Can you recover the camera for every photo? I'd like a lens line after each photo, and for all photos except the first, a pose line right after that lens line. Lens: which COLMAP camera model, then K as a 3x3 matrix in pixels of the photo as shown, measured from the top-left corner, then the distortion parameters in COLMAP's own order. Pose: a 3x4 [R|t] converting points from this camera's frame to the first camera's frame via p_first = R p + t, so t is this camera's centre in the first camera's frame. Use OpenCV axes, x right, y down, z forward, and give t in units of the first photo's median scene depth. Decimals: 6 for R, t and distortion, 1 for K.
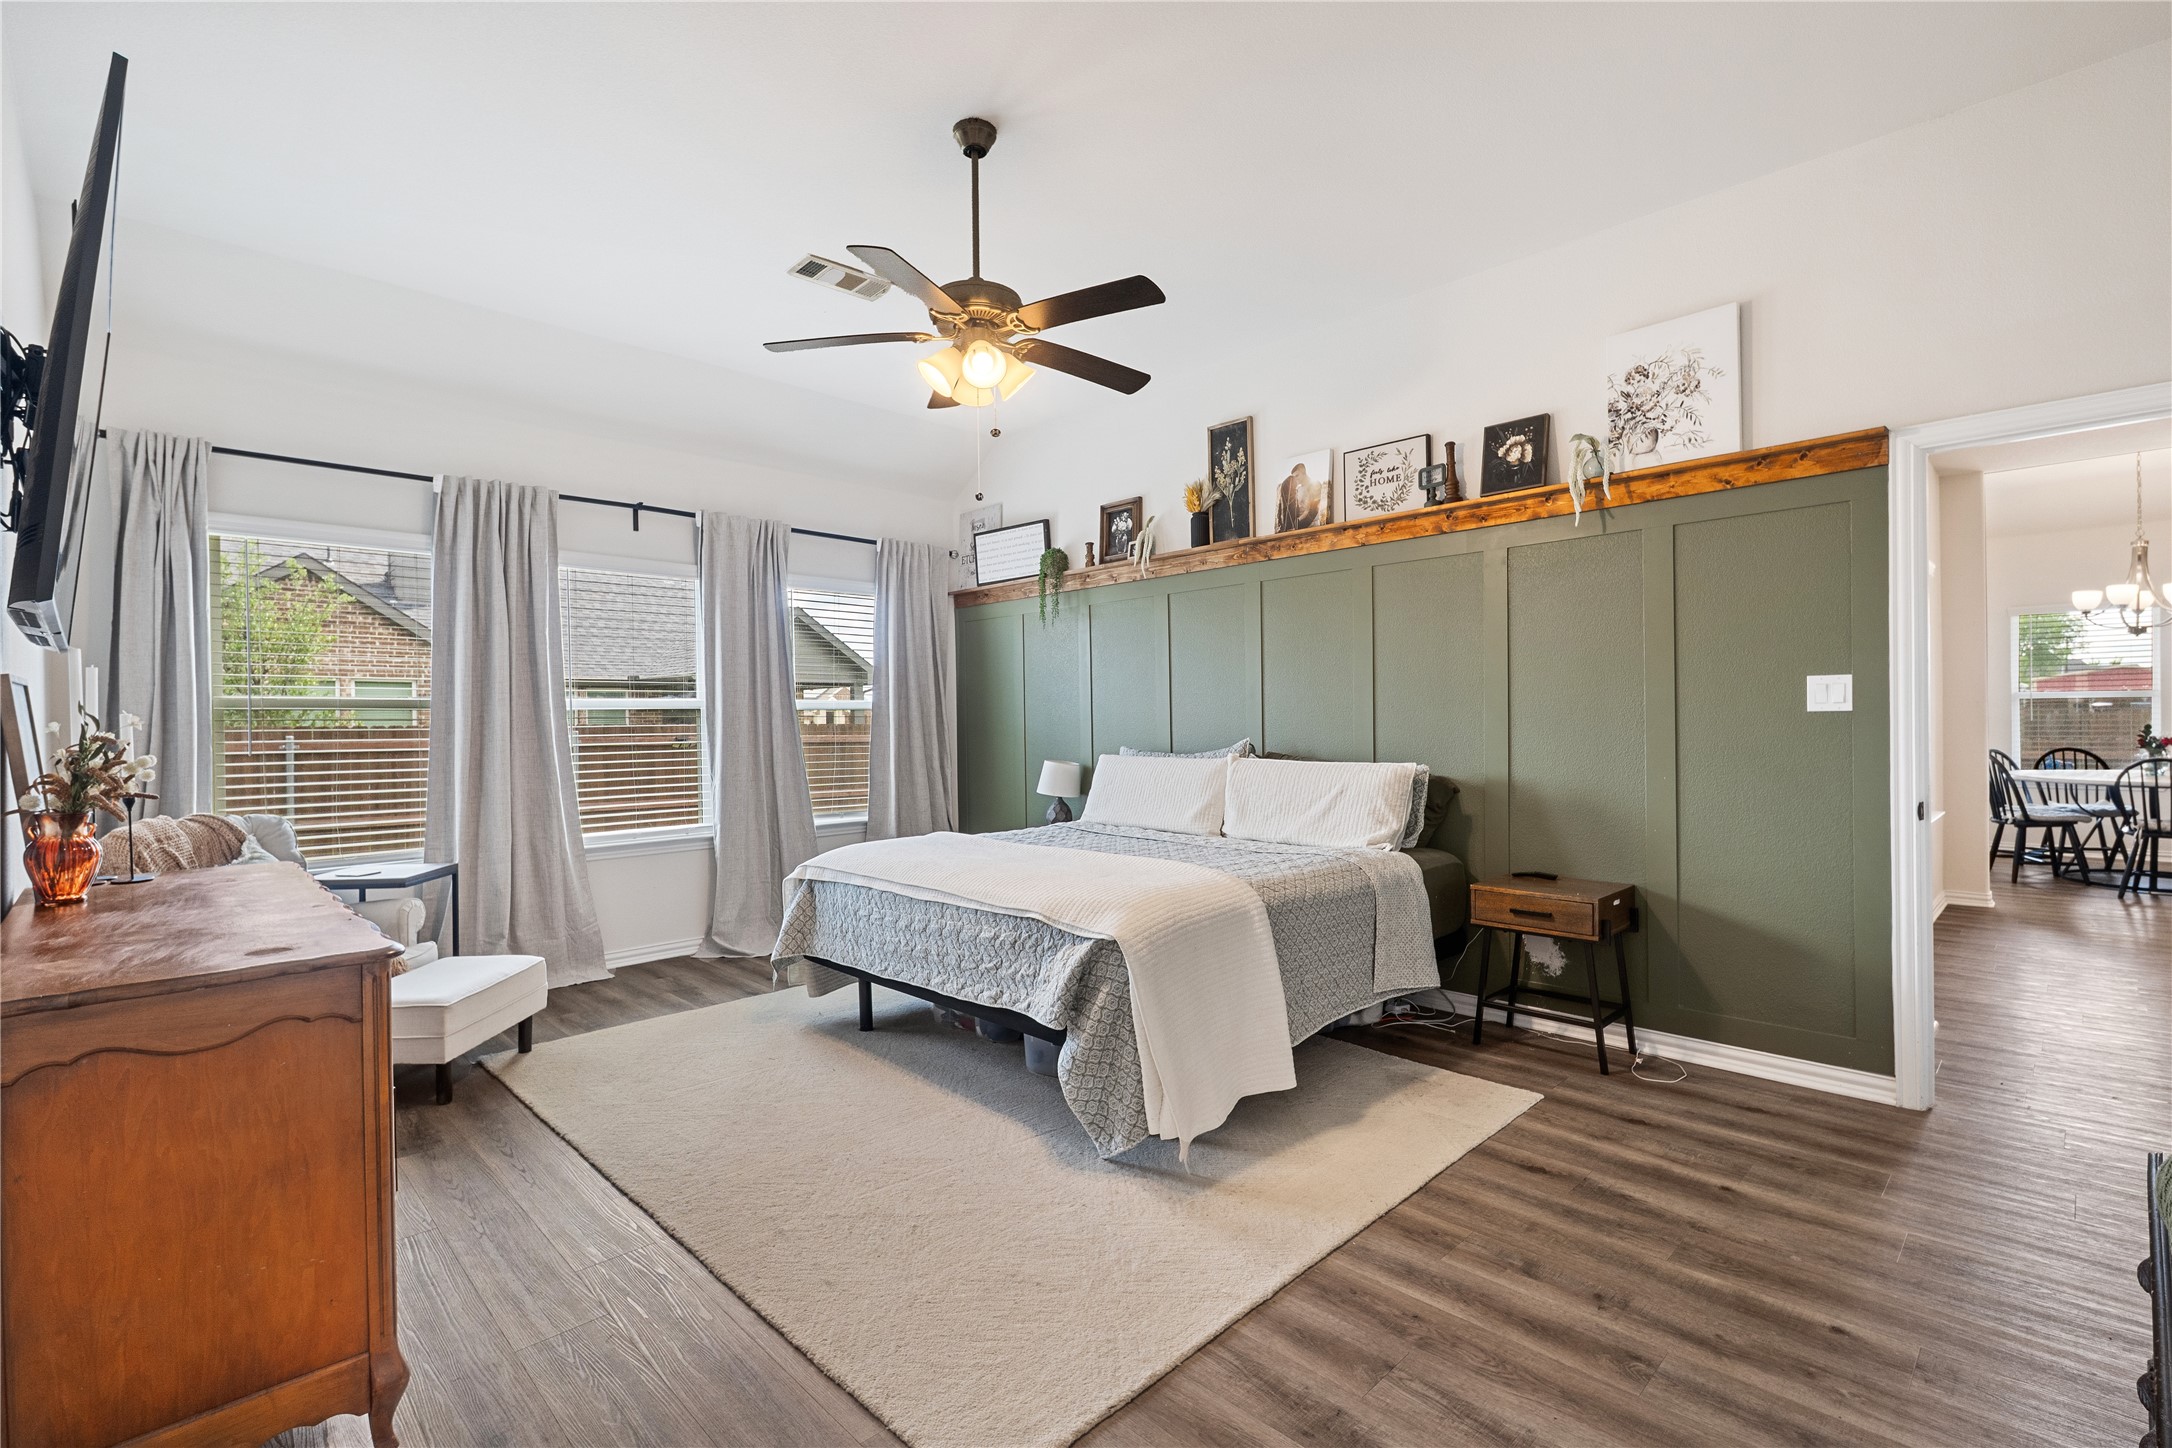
lens RADIAL K [[973.3, 0, 1074.9], [0, 973.3, 723.7], [0, 0, 1]] dist [0.003838, -0.004952]
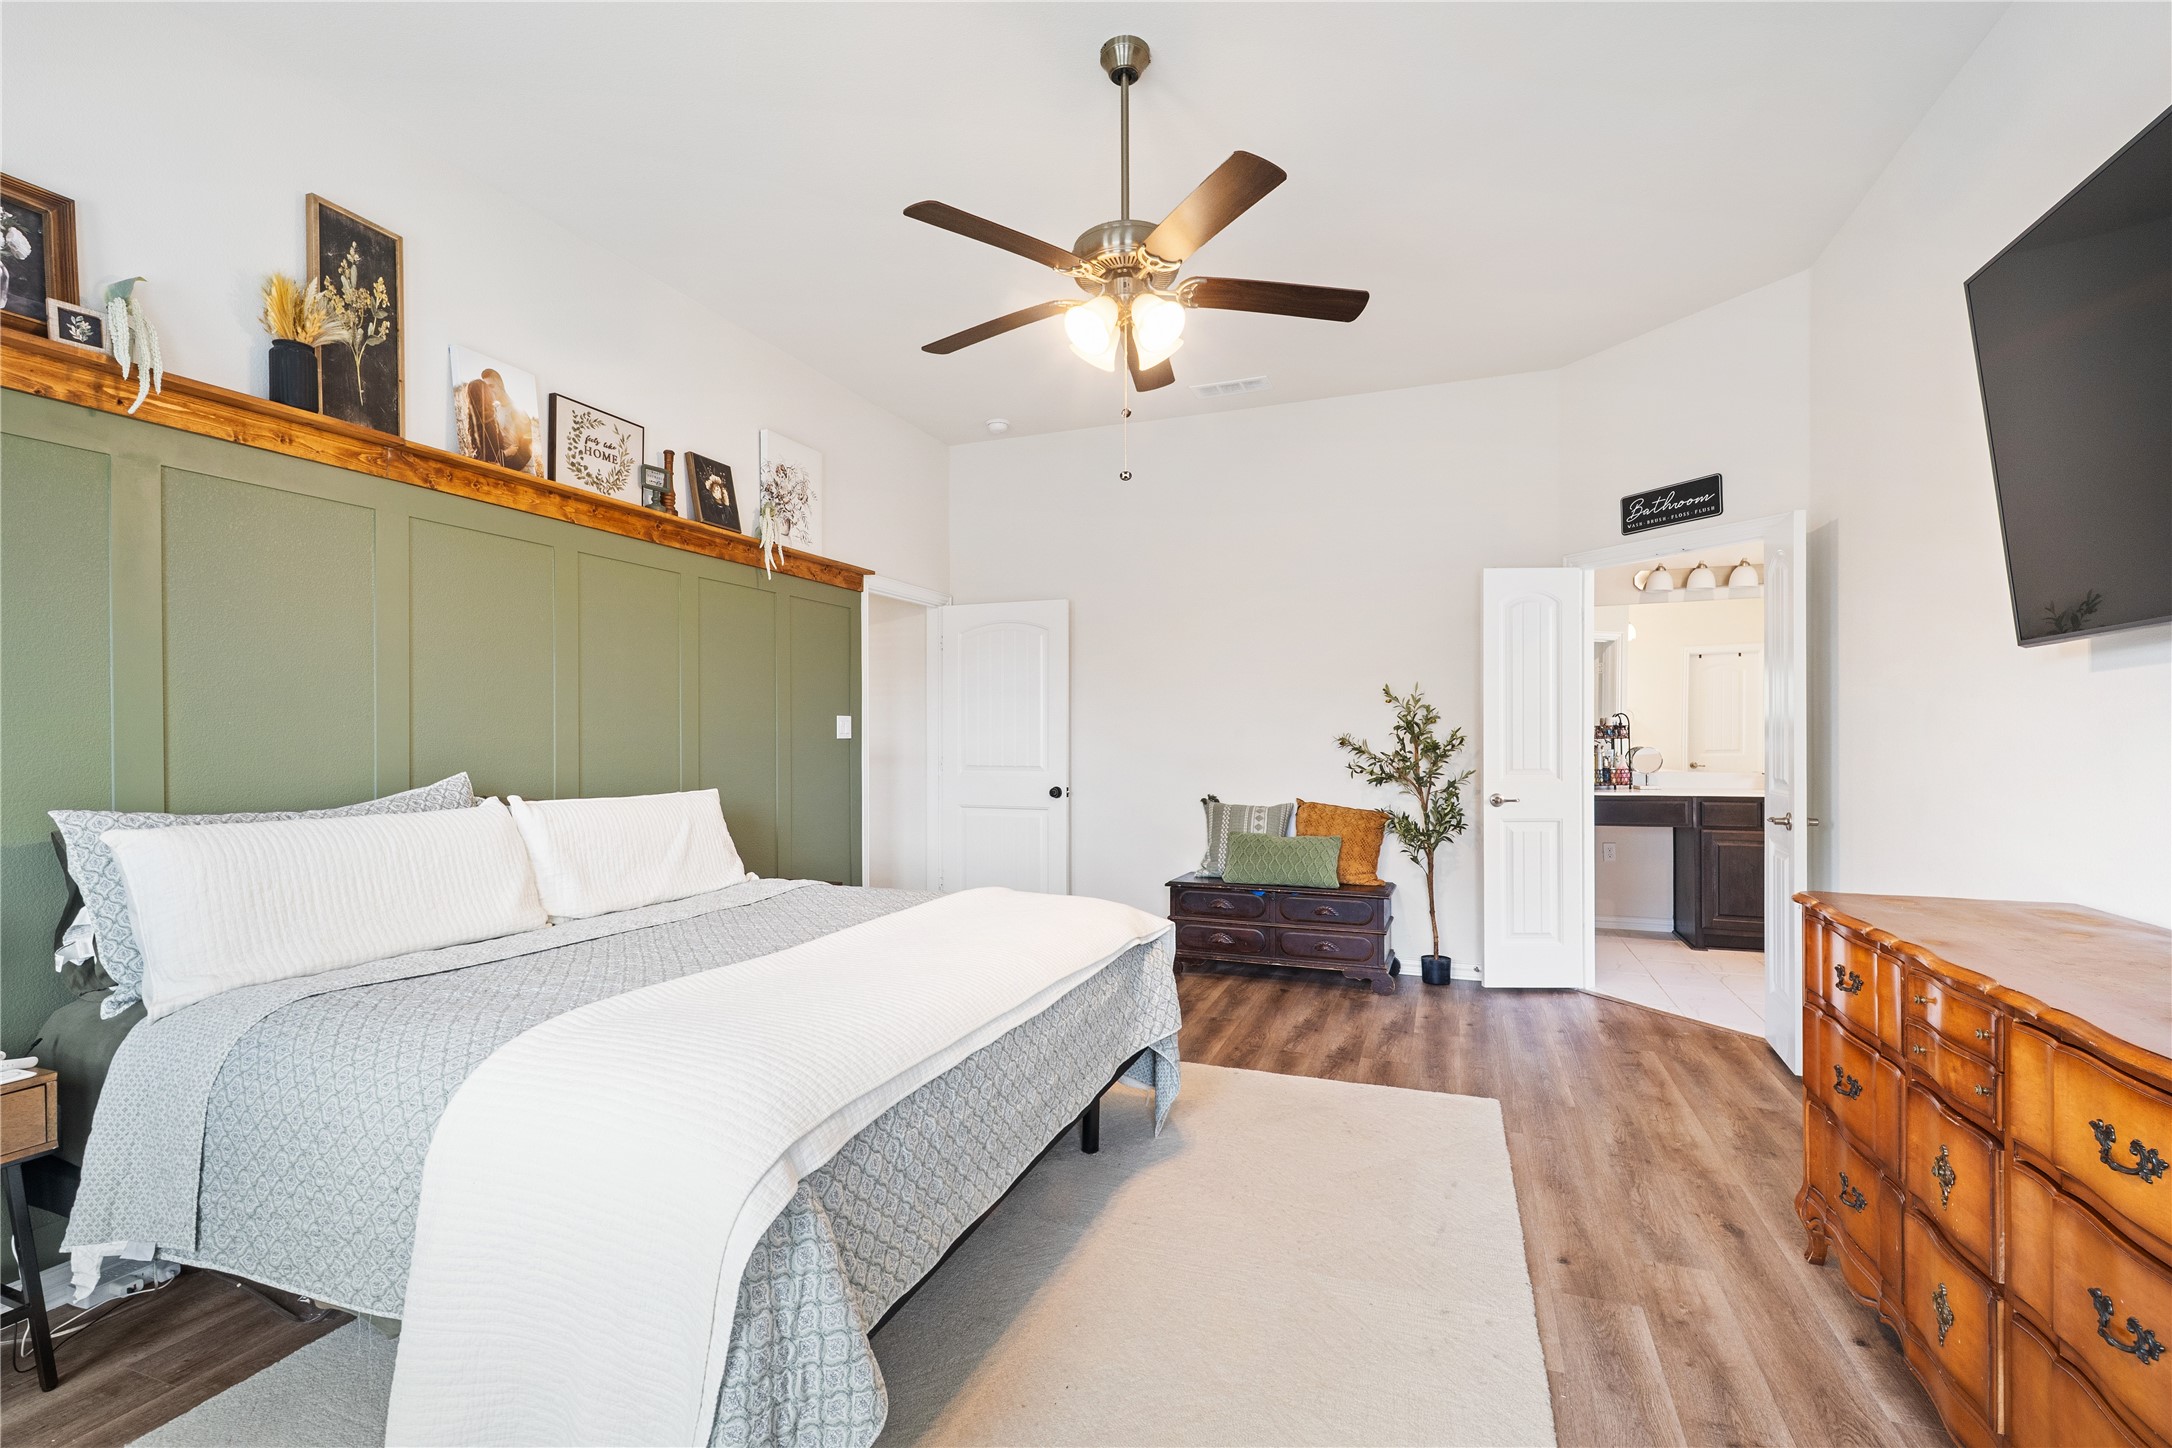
lens RADIAL K [[973.3, 0, 1073.5], [0, 973.3, 730.6], [0, 0, 1]] dist [0.003838, -0.004952]
pose [[-0.420331, 0.020622, 0.907136, -0.597524], [0.013405, 0.999774, -0.016517, 0.003909], [-0.907272, 0.005217, -0.420513, 0.983062]]
